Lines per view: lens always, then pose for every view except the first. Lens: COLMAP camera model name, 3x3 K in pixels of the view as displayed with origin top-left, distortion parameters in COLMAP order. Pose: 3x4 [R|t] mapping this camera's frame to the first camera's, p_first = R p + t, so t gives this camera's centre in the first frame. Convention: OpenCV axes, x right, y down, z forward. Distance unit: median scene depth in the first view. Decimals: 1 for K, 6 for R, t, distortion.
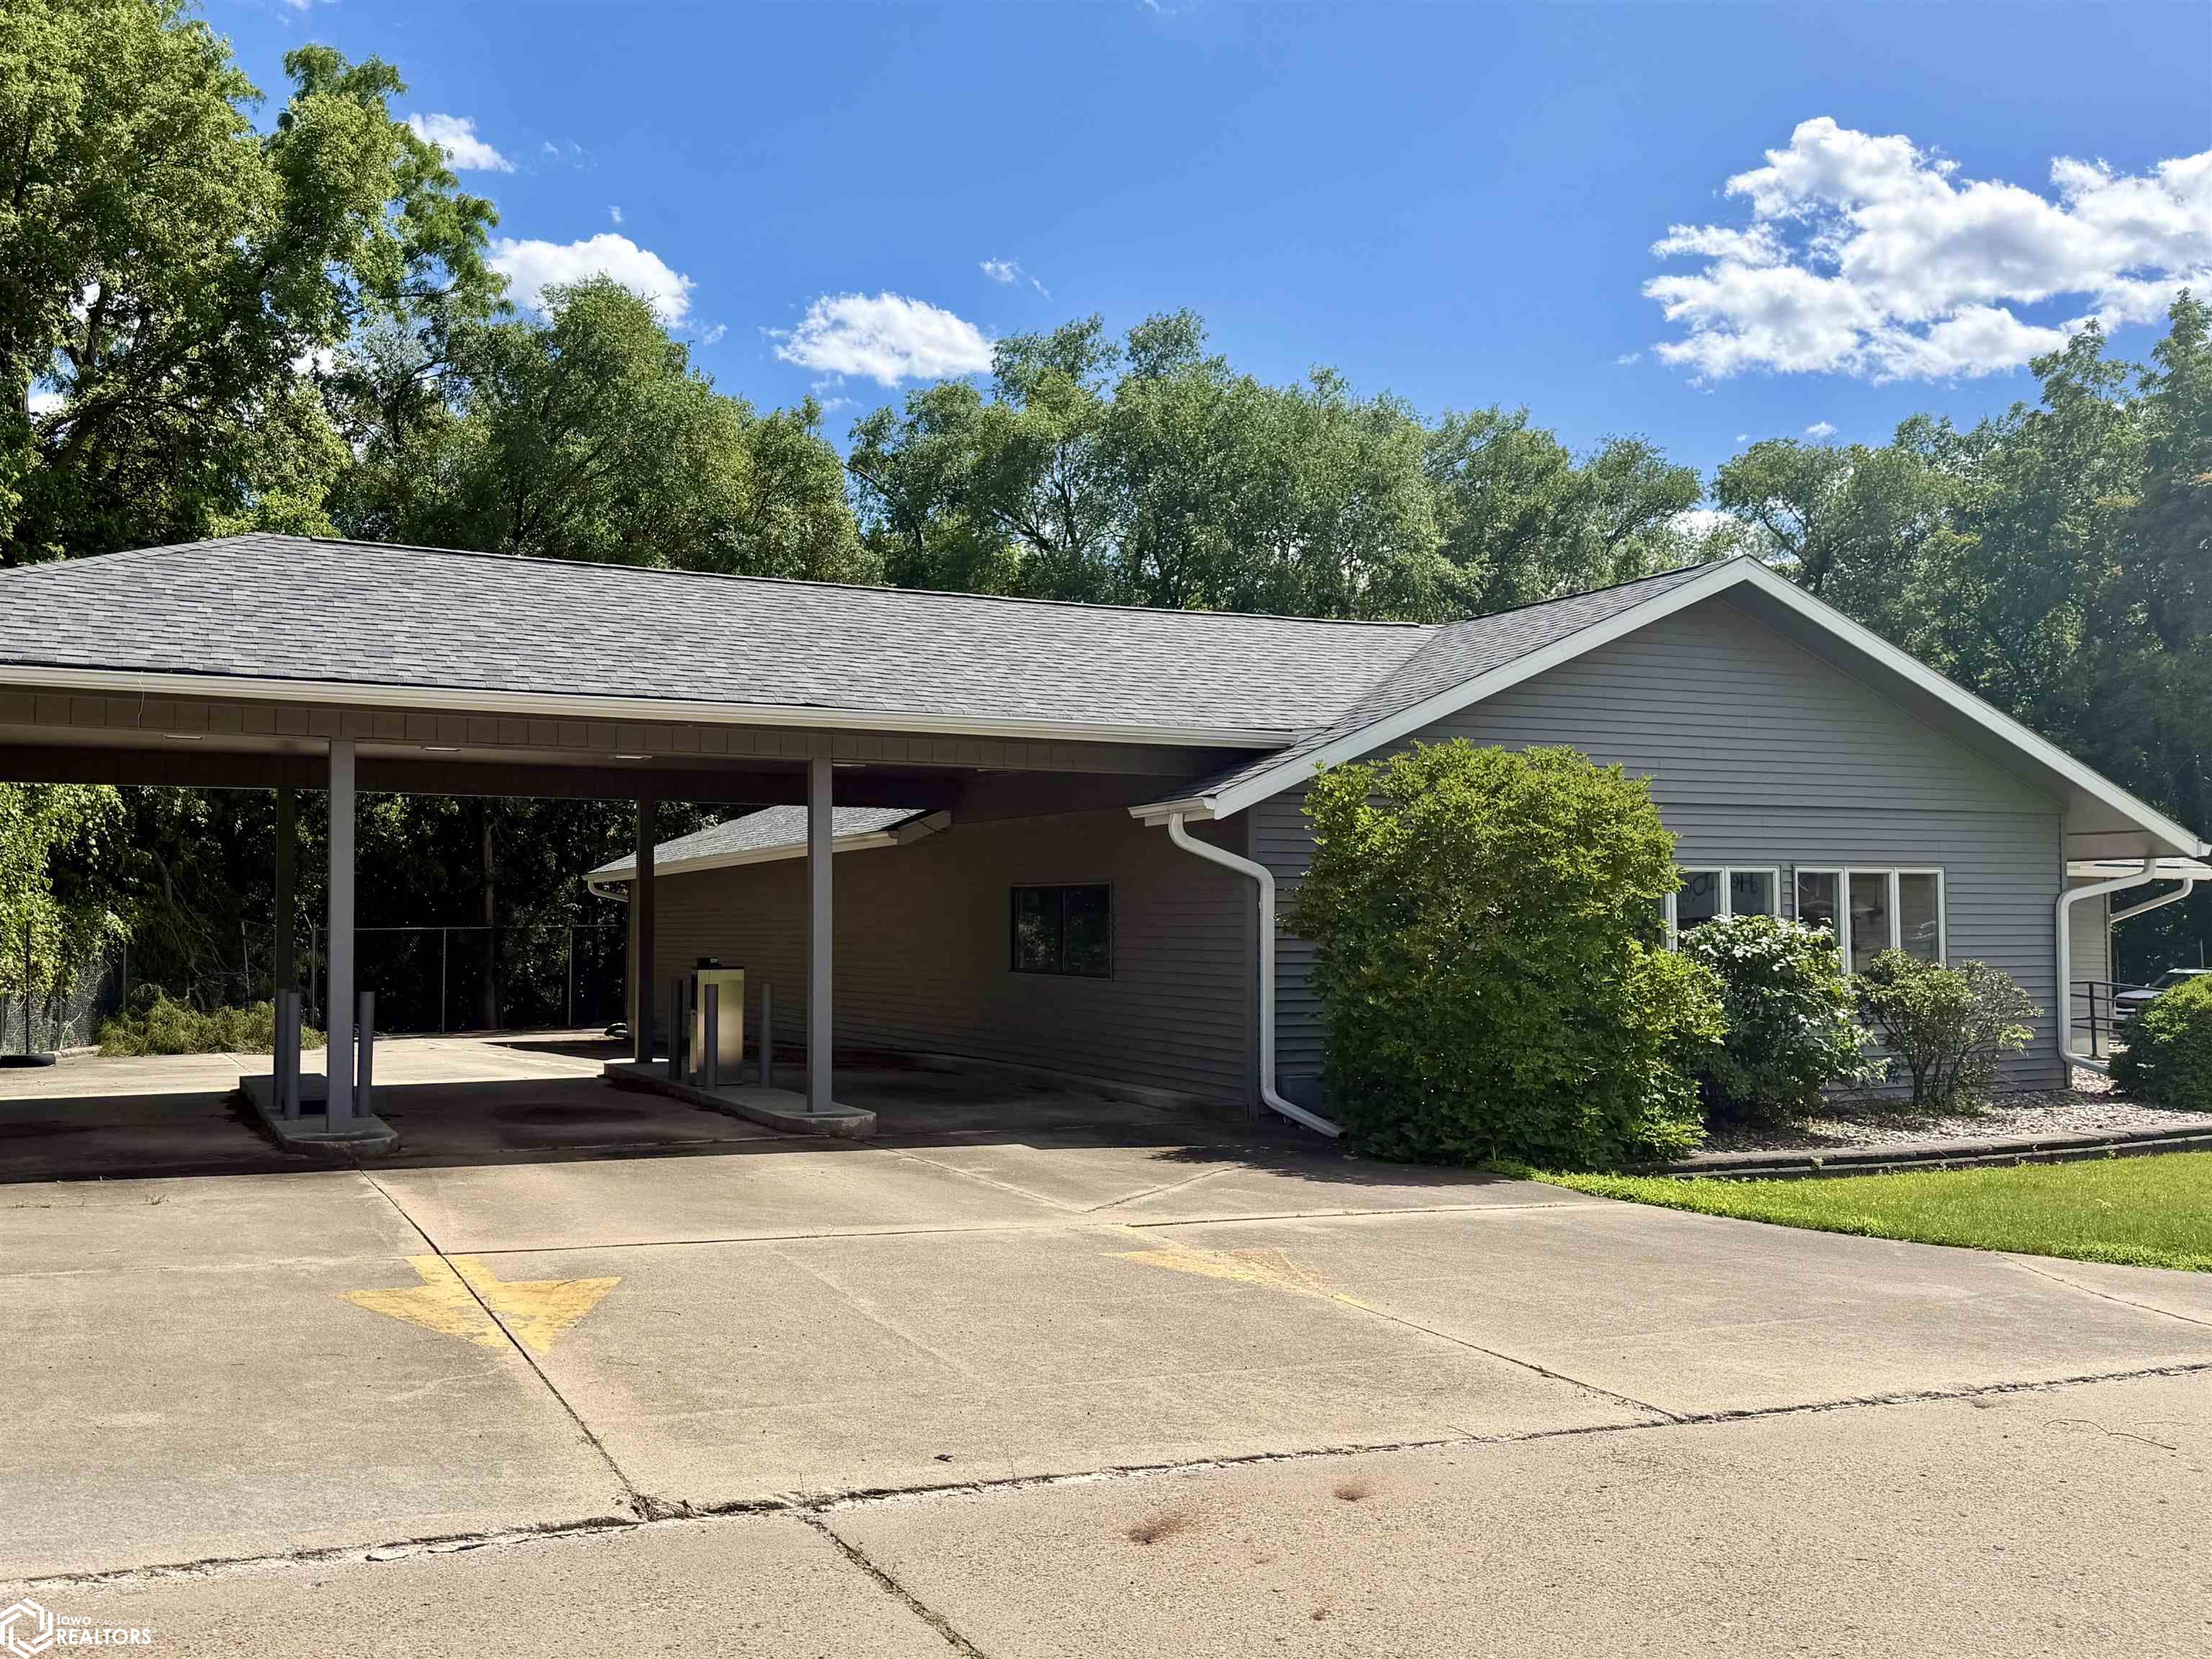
lens RADIAL K [[2050.1, 0, 993.6], [0, 2050.1, 882.3], [0, 0, 1]] dist [0.257886, -0.610154]
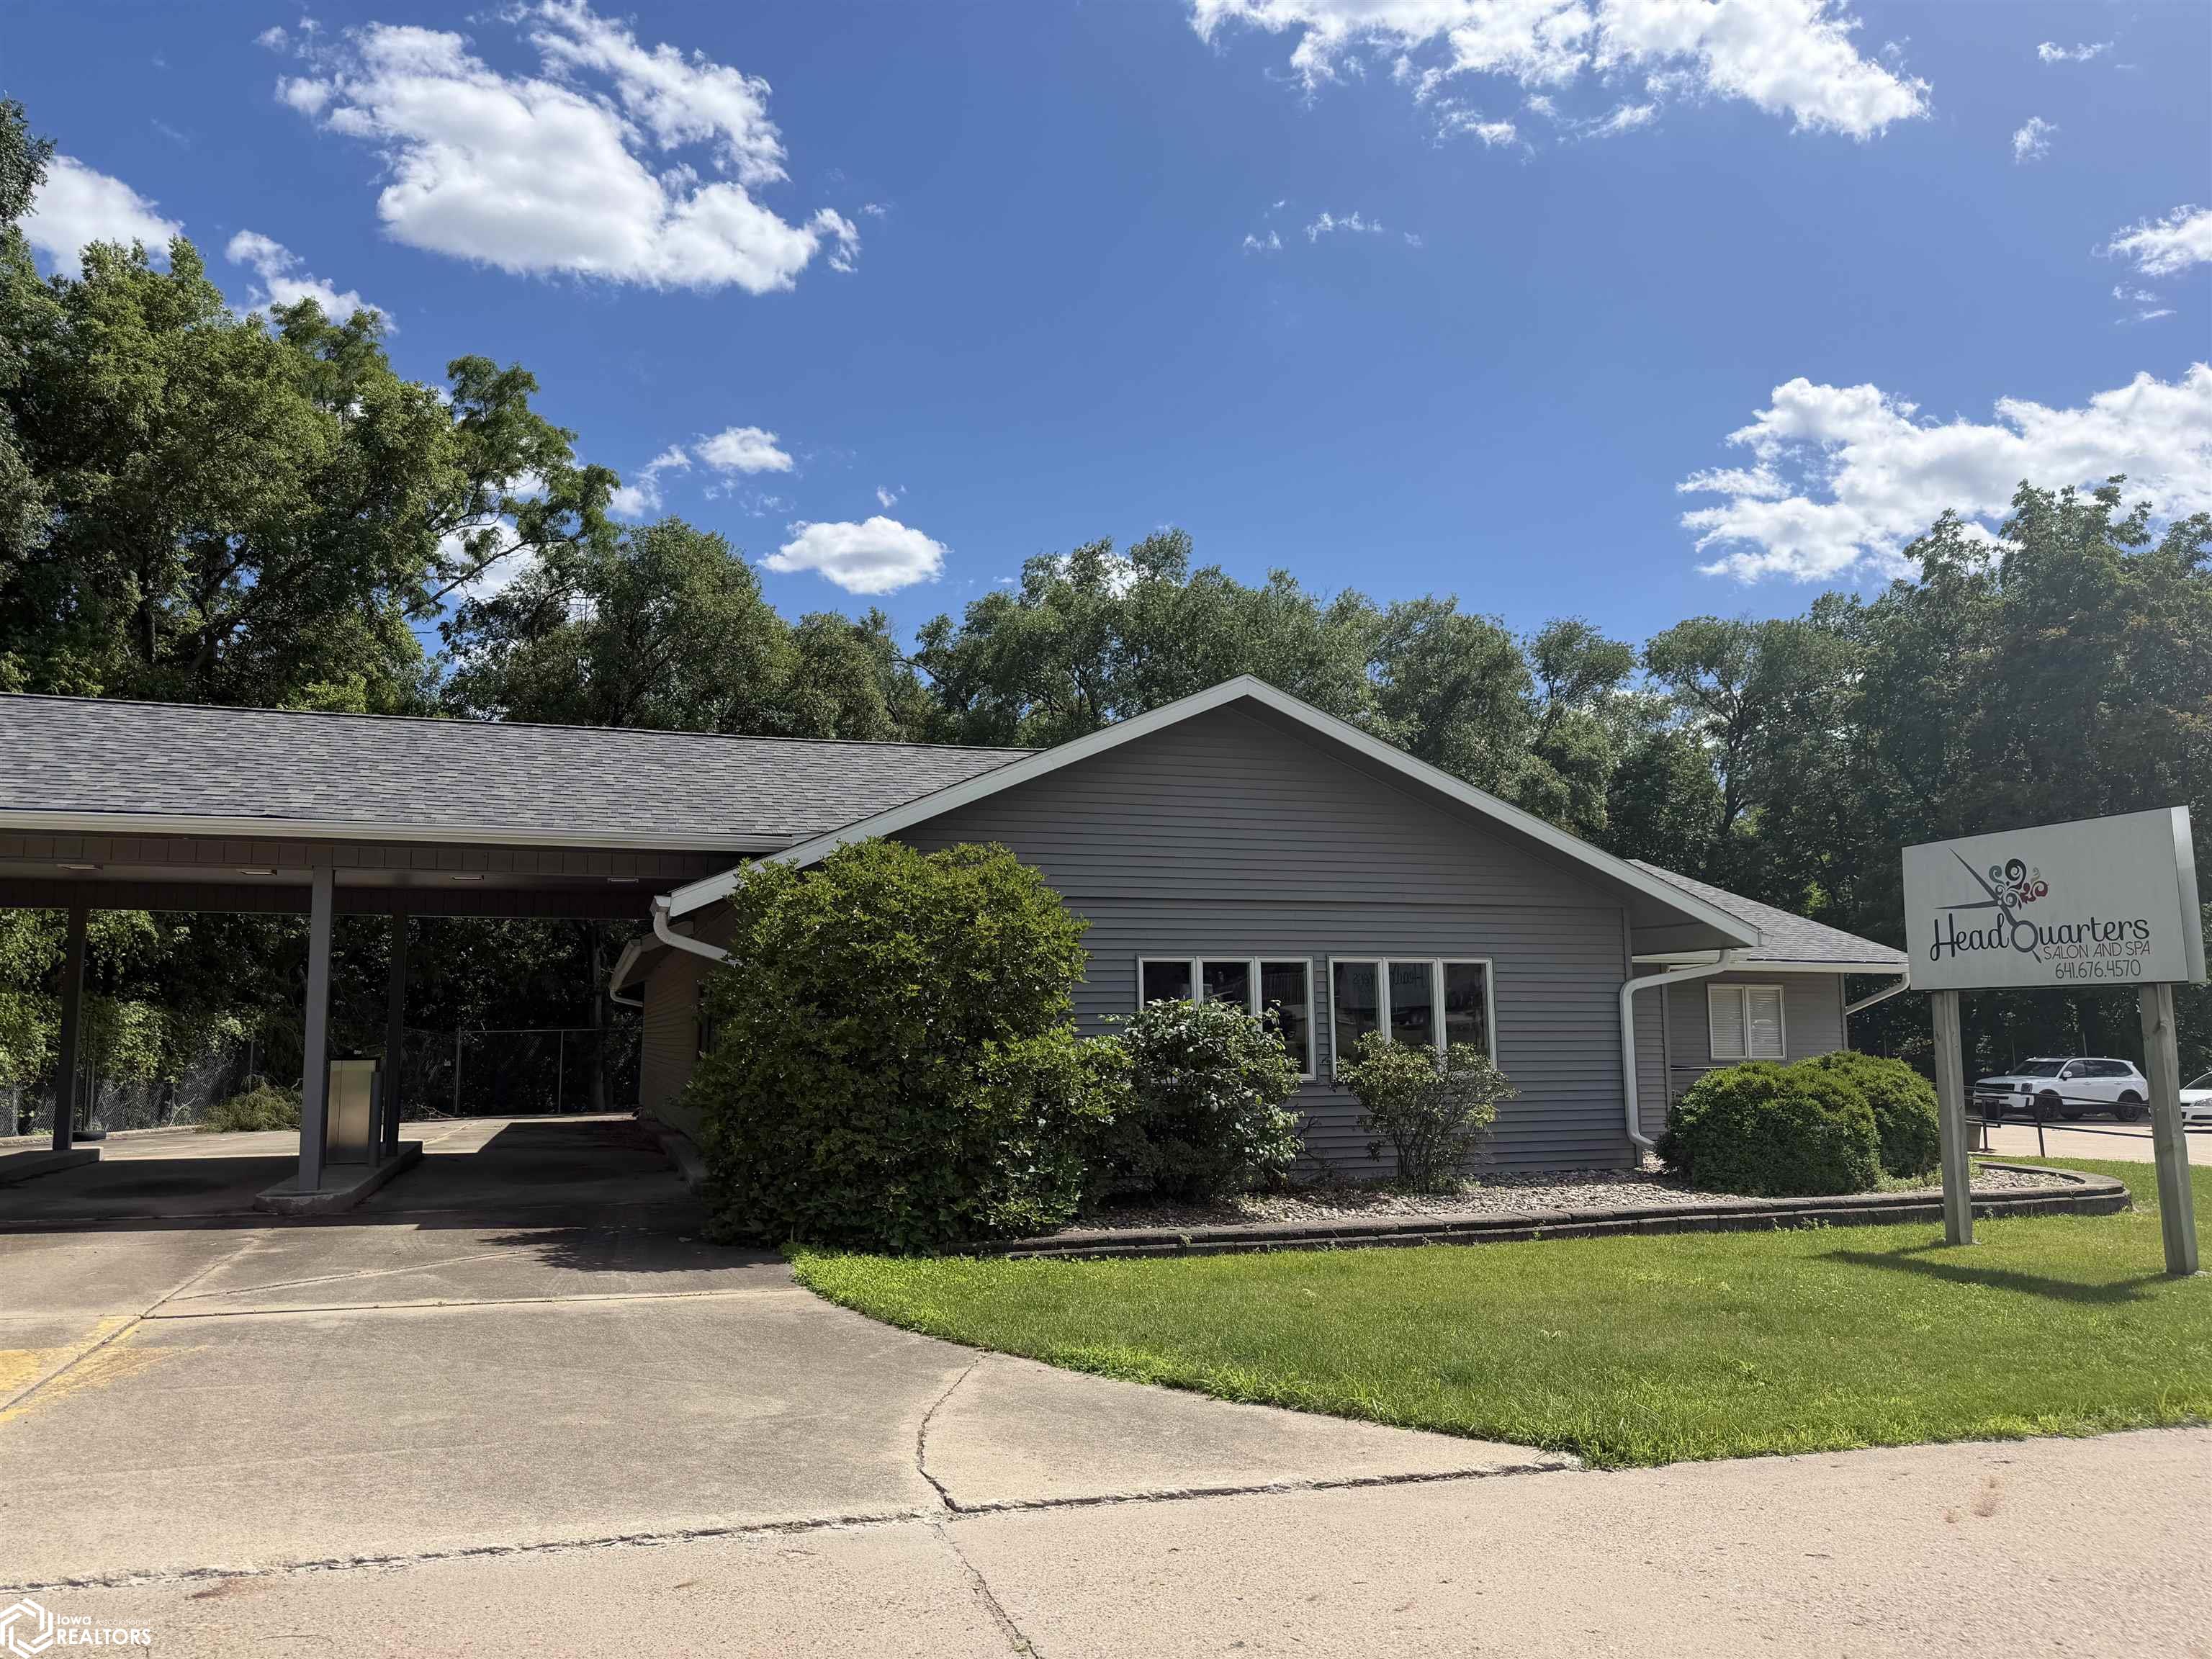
lens RADIAL K [[1569.1, 0, 1034.6], [0, 1569.1, 881.2], [0, 0, 1]] dist [0.136686, -0.287966]
pose [[0.993253, -0.016598, -0.114775, 0.135145], [0.008534, 0.997482, -0.070400, 0.003999], [0.115655, 0.068946, 0.990894, 0.071144]]
